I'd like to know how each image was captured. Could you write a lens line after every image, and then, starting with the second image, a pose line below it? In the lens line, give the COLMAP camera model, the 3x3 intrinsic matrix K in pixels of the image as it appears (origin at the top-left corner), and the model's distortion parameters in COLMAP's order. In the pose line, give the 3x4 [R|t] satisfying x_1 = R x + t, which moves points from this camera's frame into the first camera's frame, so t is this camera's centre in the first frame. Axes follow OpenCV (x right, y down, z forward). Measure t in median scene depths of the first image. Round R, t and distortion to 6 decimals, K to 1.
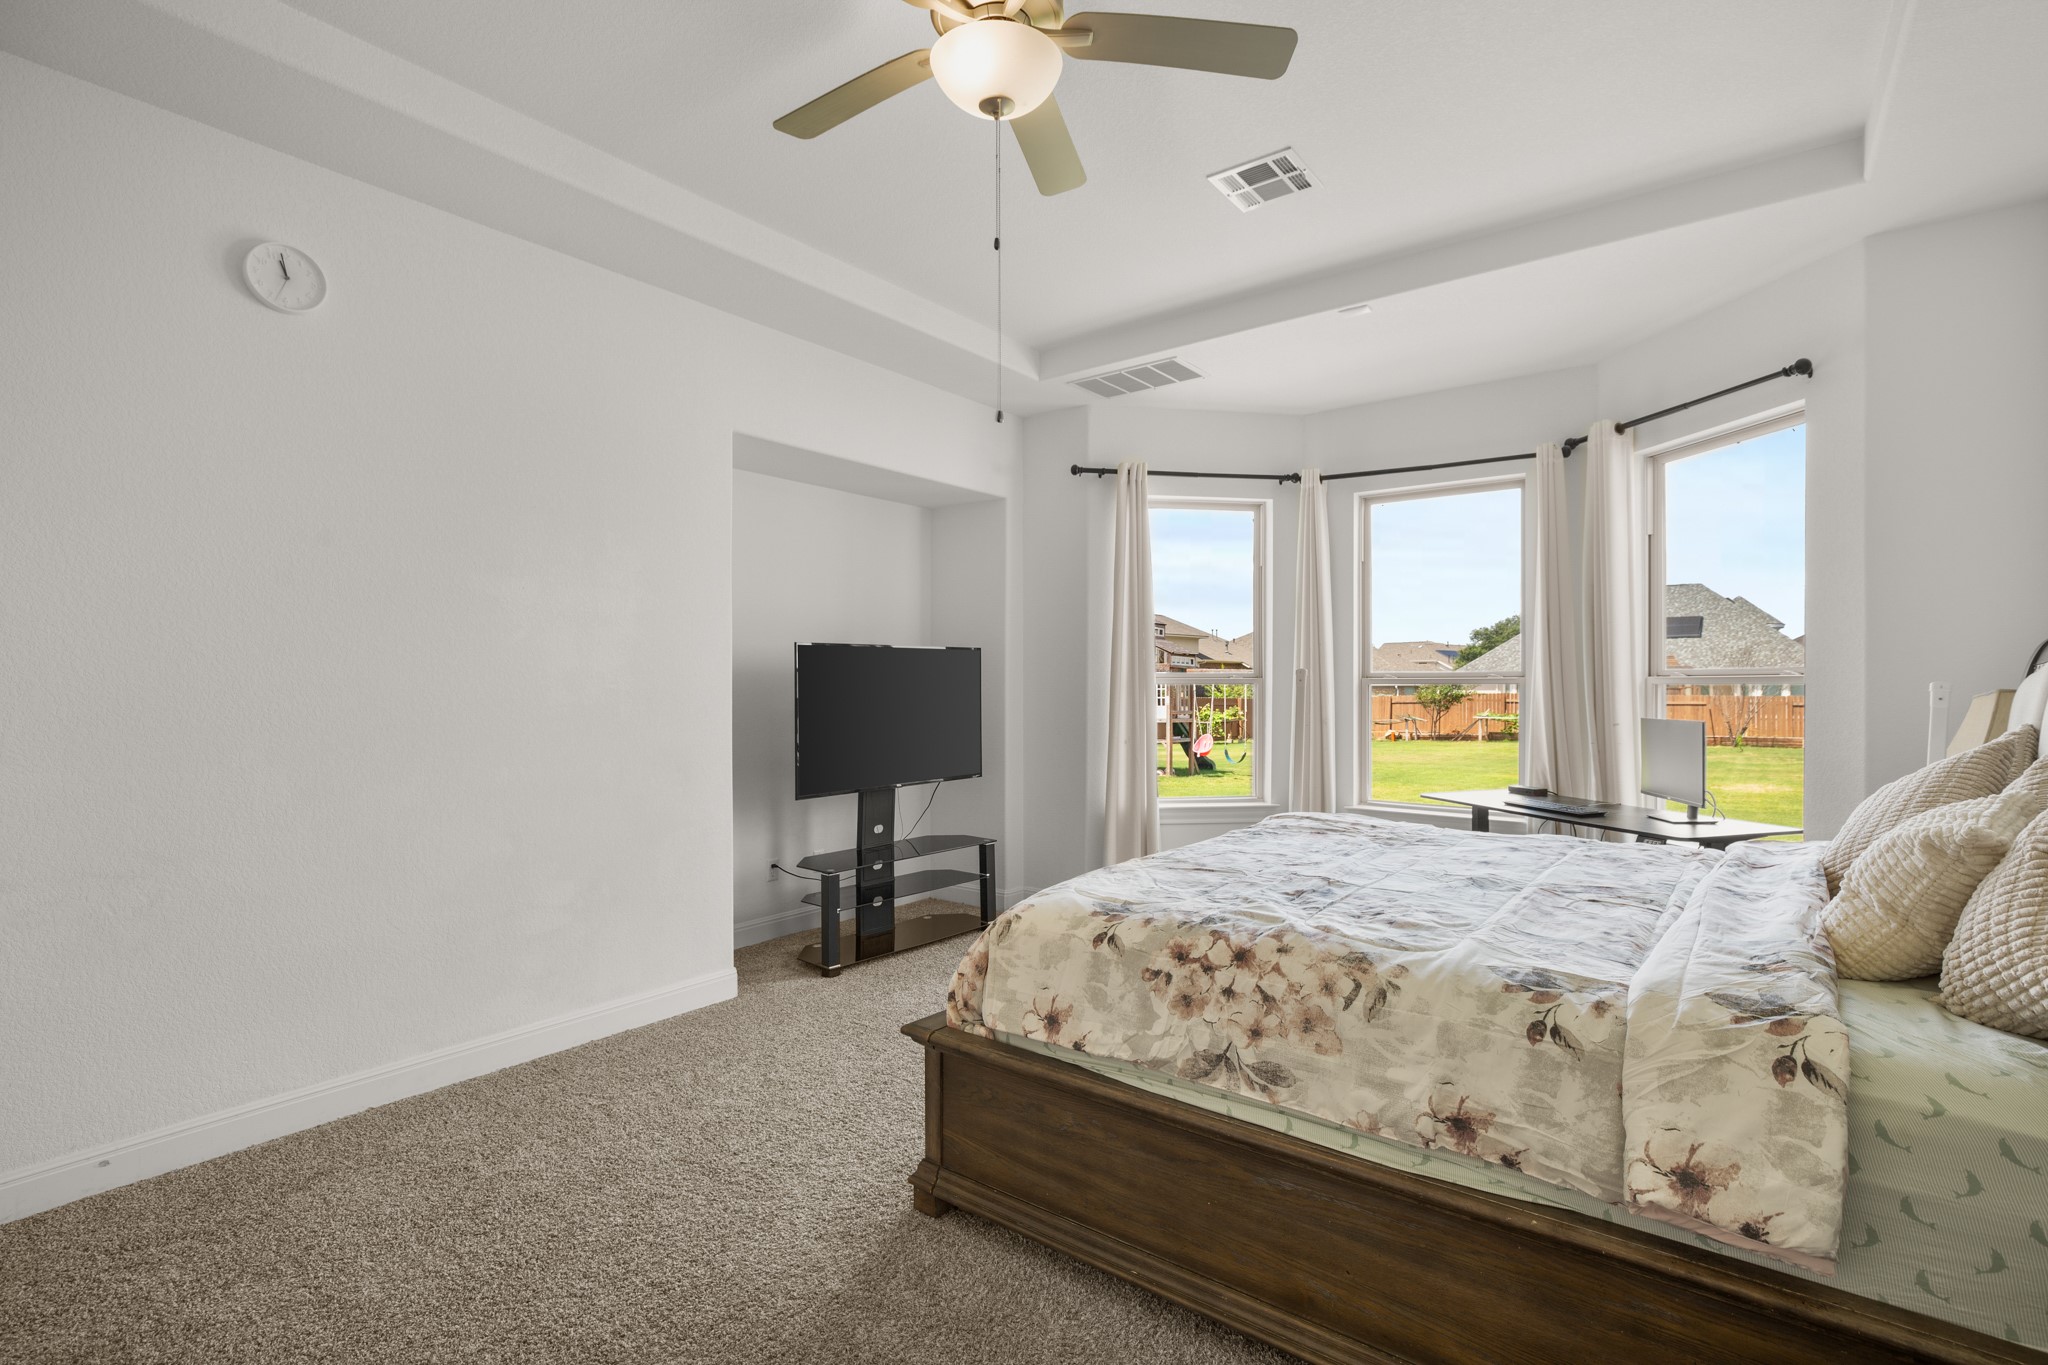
lens RADIAL K [[929.8, 0, 1045.0], [0, 929.8, 678.9], [0, 0, 1]] dist [-0.001574, 0.000307]
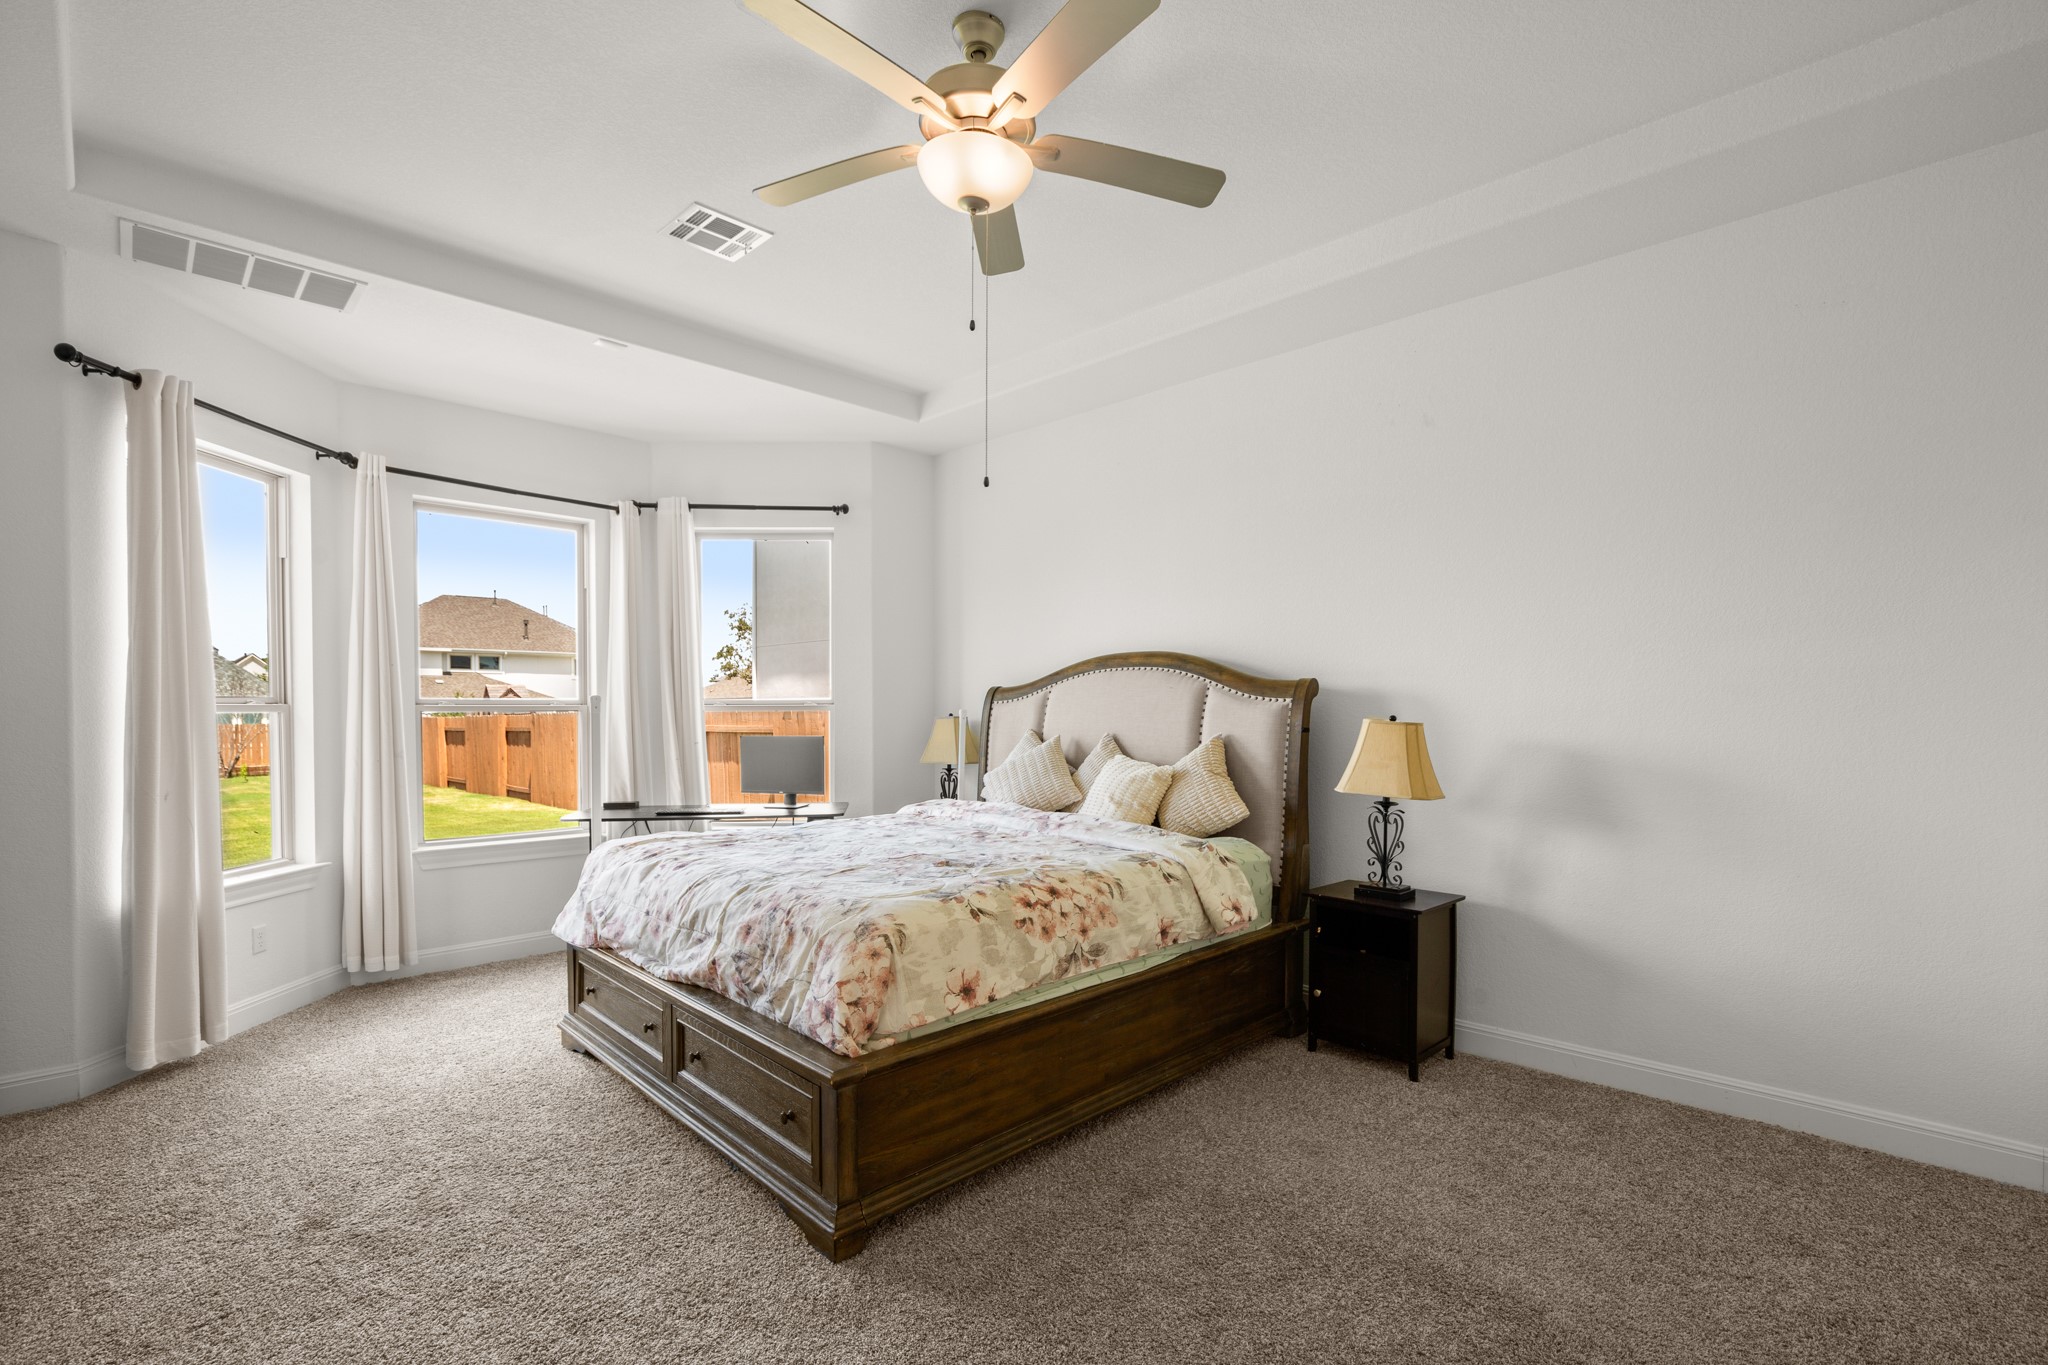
lens RADIAL K [[940.1, 0, 1039.4], [0, 940.1, 710.4], [0, 0, 1]] dist [-0.018082, 0.000348]
pose [[0.129931, -0.000003, 0.991523, -1.325015], [-0.005898, 0.999982, 0.000776, 0.005039], [-0.991506, -0.005949, 0.129928, 0.845083]]
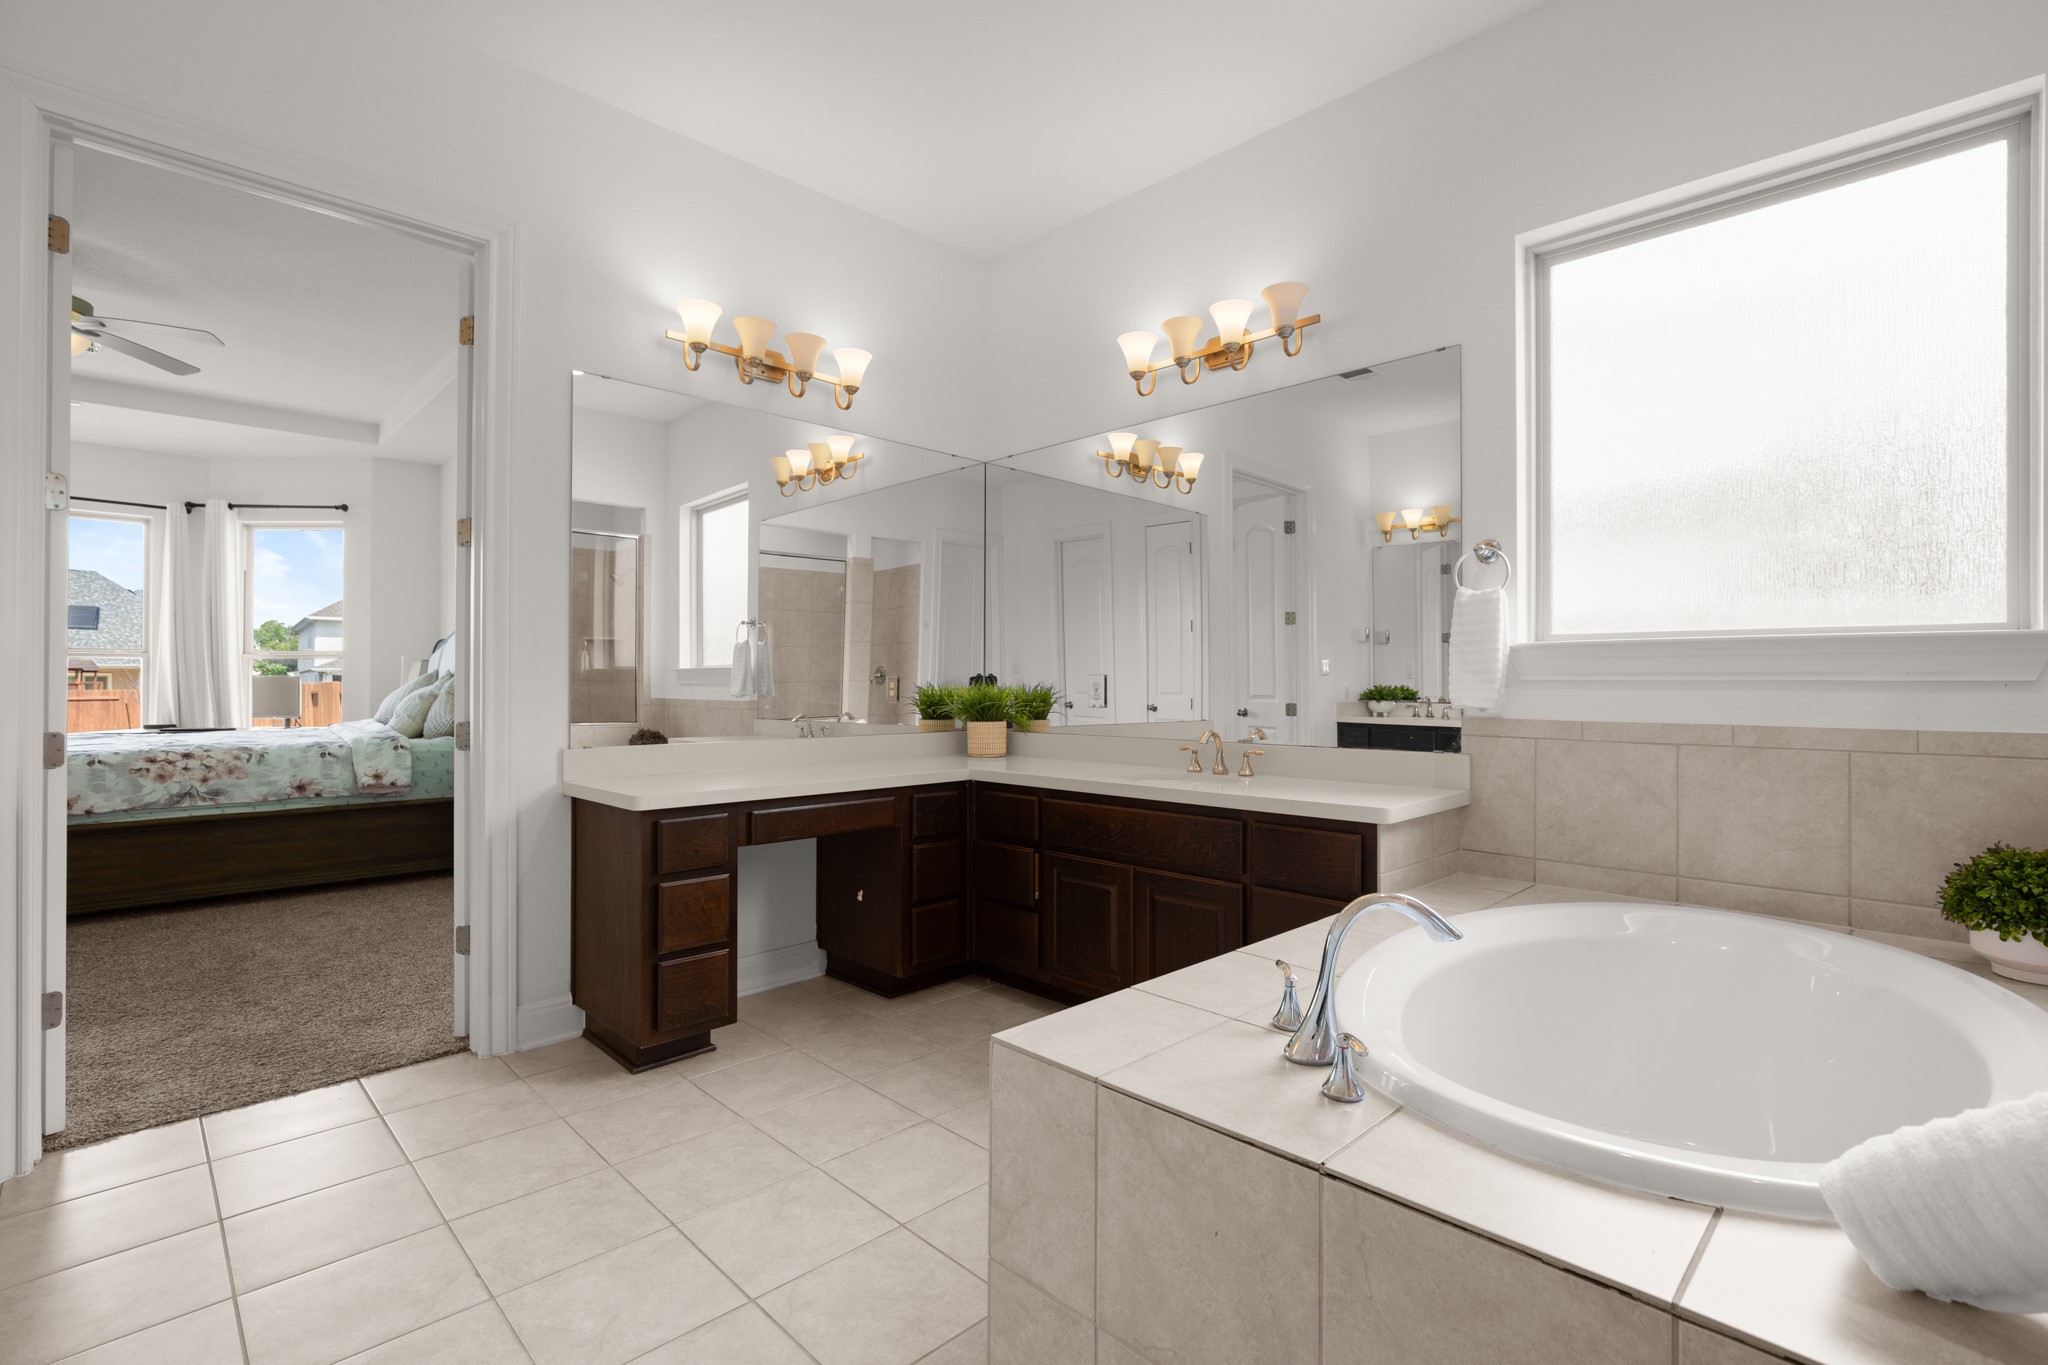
lens RADIAL K [[919.9, 0, 1024.0], [0, 919.9, 682.5], [0, 0, 1]] dist [-0.010075, 0.000561]
pose [[0.146623, 0.001334, 0.989192, -1.860096], [-0.005956, 0.999982, -0.000466, 0.098314], [-0.989175, -0.005823, 0.146628, -1.536884]]
